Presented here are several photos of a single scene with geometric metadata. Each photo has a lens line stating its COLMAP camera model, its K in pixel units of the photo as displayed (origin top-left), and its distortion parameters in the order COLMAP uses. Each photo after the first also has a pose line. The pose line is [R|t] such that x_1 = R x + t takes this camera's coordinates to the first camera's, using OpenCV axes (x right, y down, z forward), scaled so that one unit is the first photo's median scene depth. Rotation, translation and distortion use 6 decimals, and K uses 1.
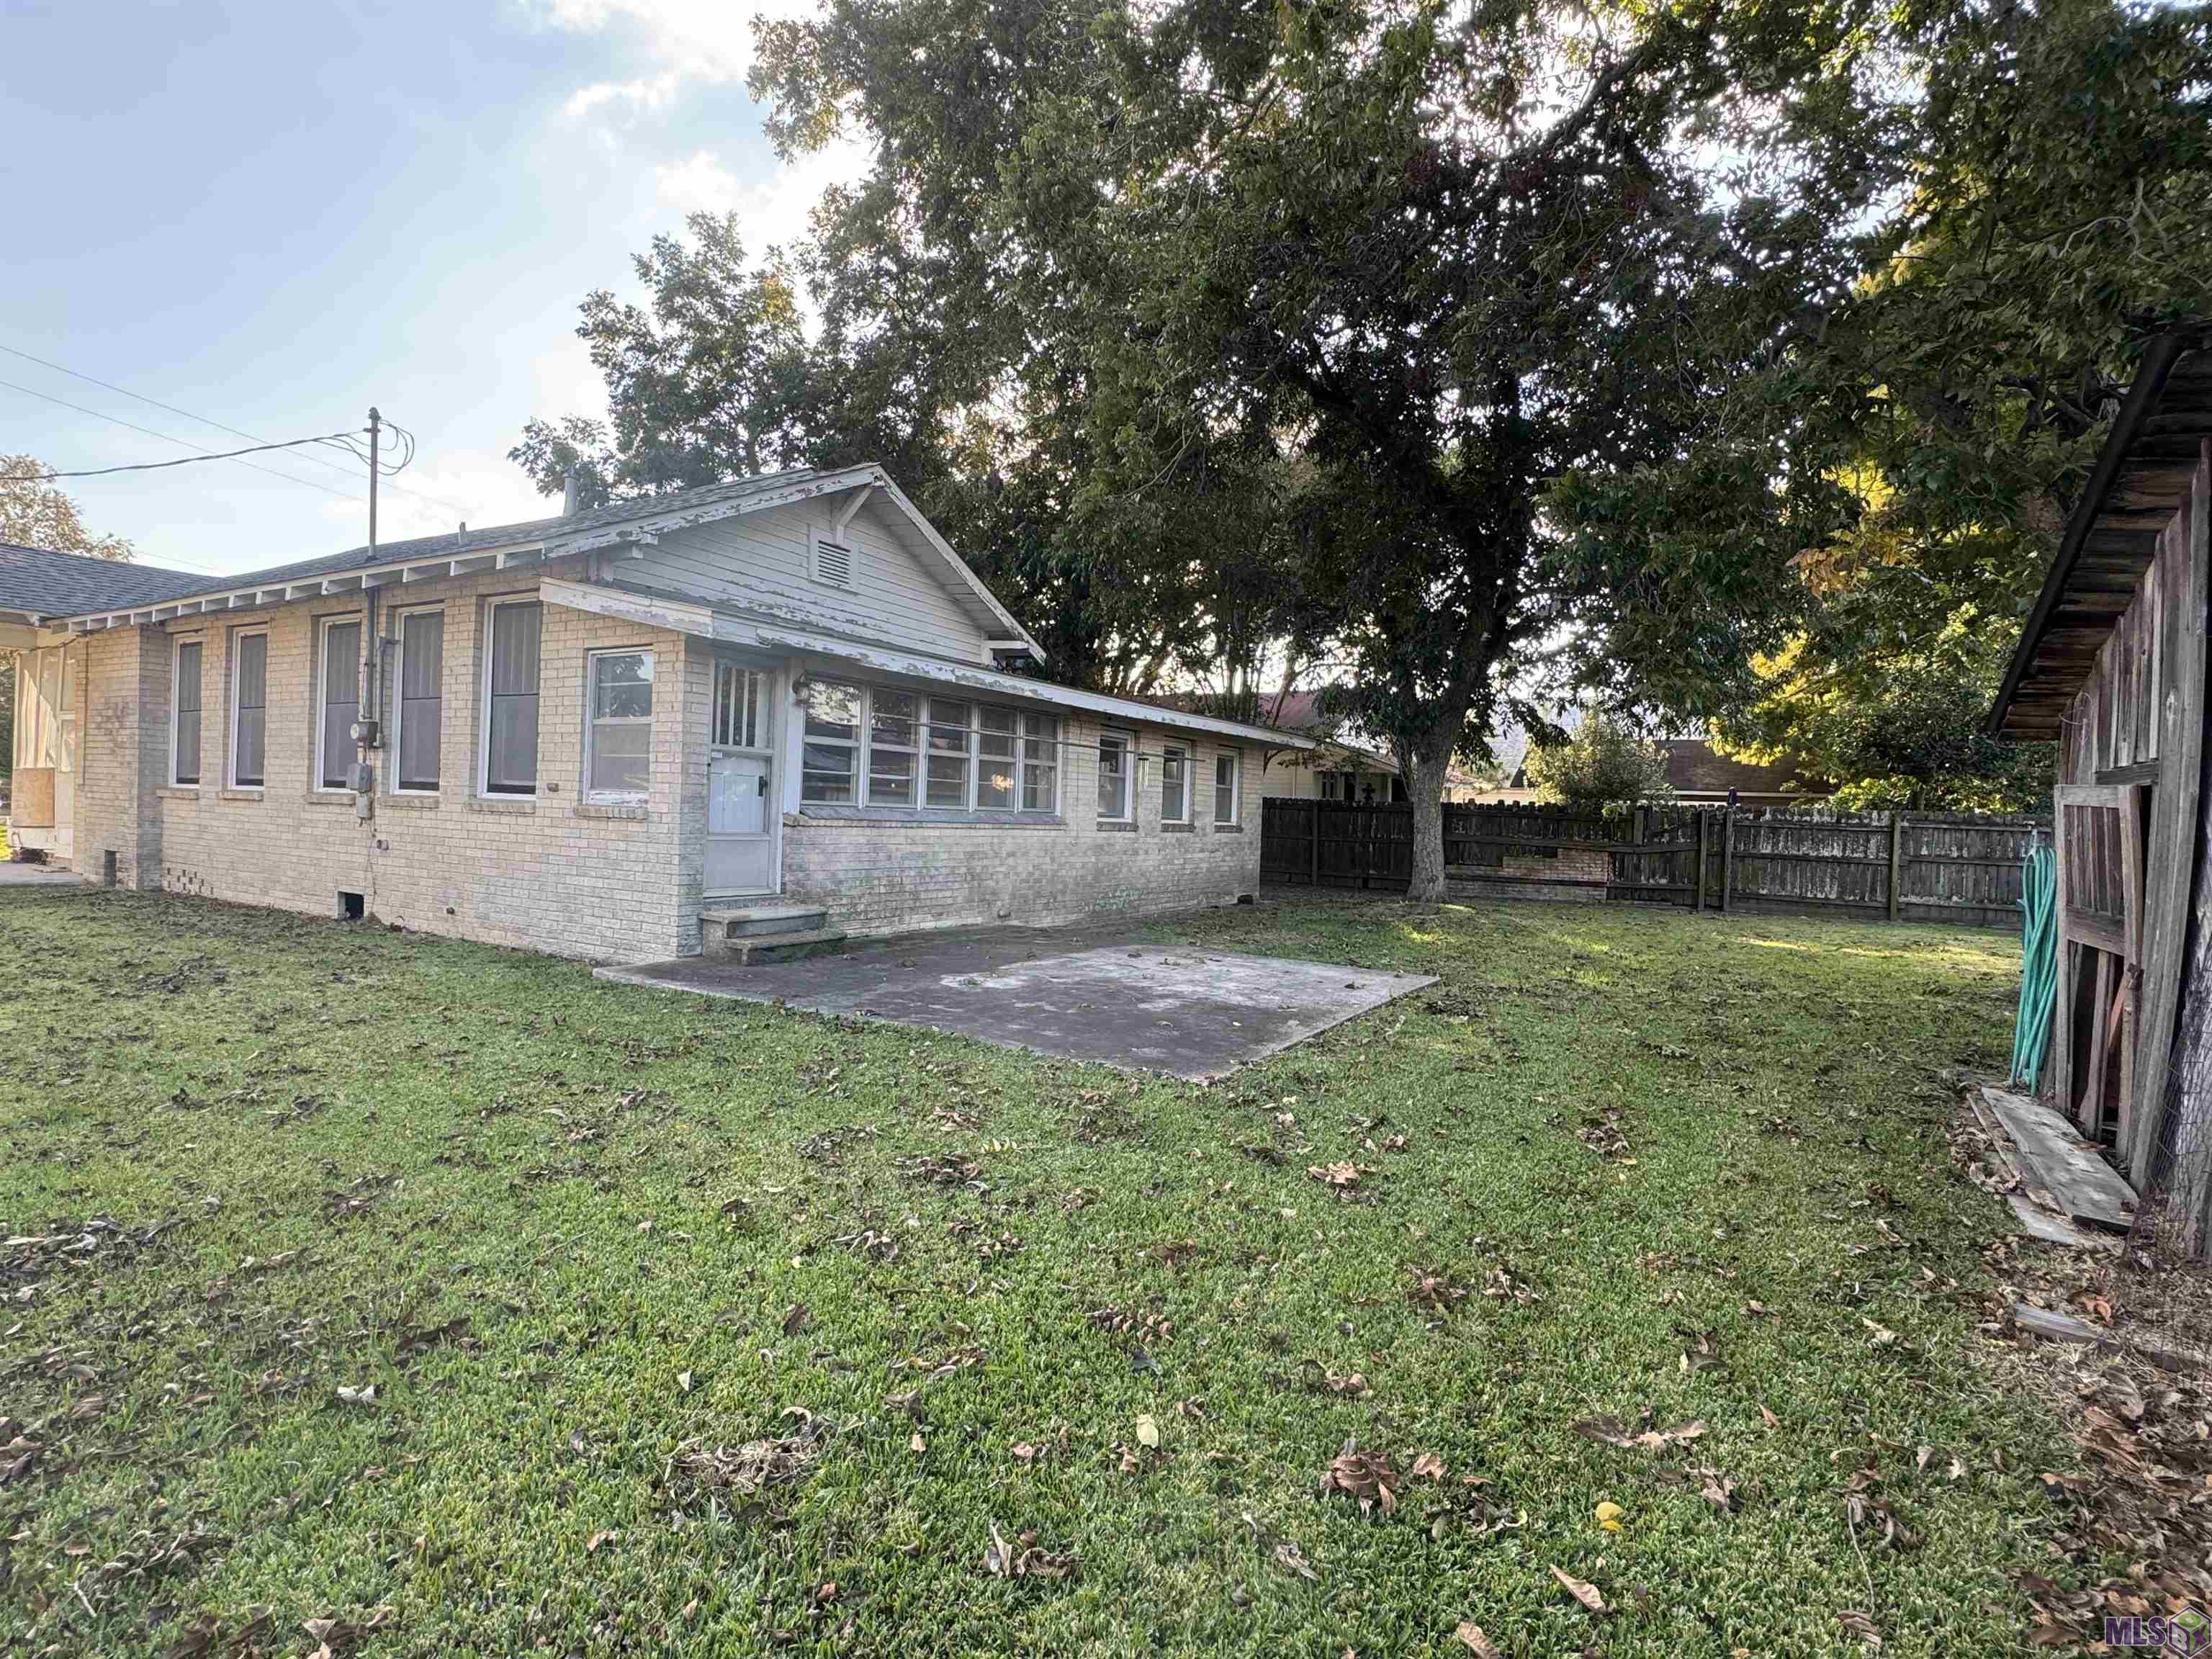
lens RADIAL K [[1107.8, 0, 1103.6], [0, 1107.8, 831.0], [0, 0, 1]] dist [-0.002459, -0.000264]
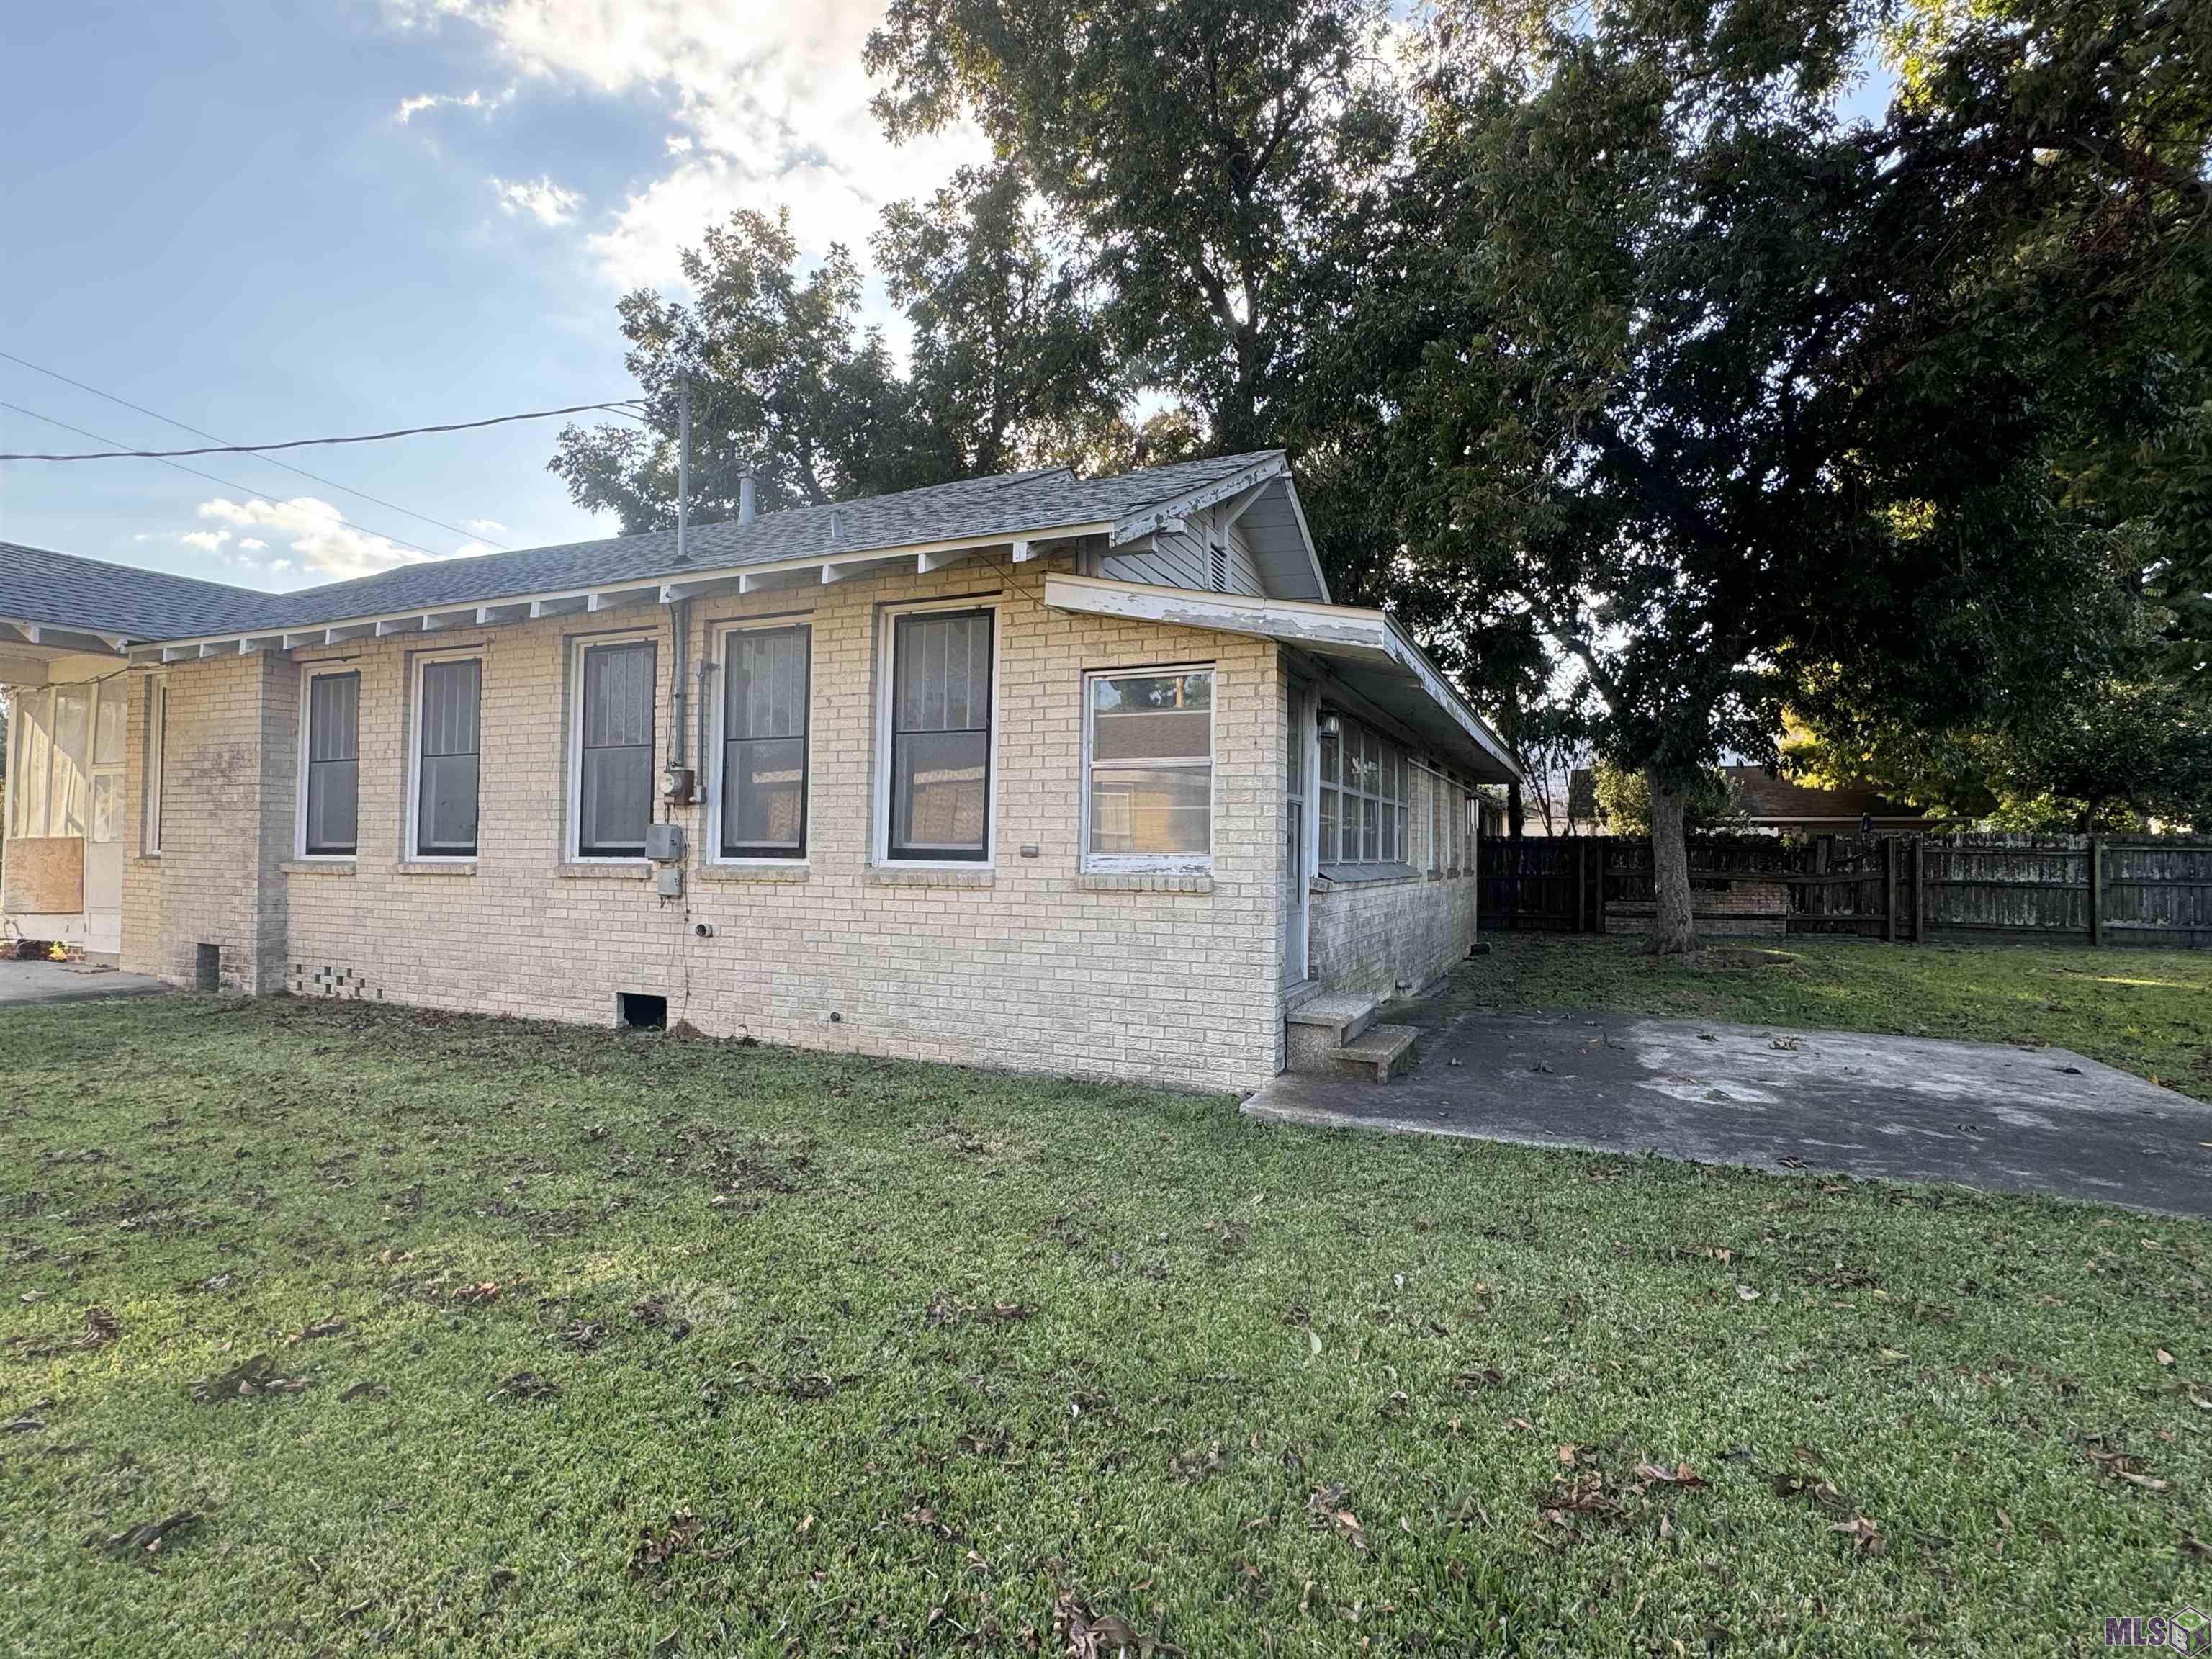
lens RADIAL K [[1107.8, 0, 1109.2], [0, 1107.8, 828.7], [0, 0, 1]] dist [-0.002459, -0.000264]
pose [[0.993598, -0.023790, 0.110442, -0.254581], [0.027622, 0.999064, -0.033301, -0.013815], [-0.109546, 0.036139, 0.993325, 0.116606]]
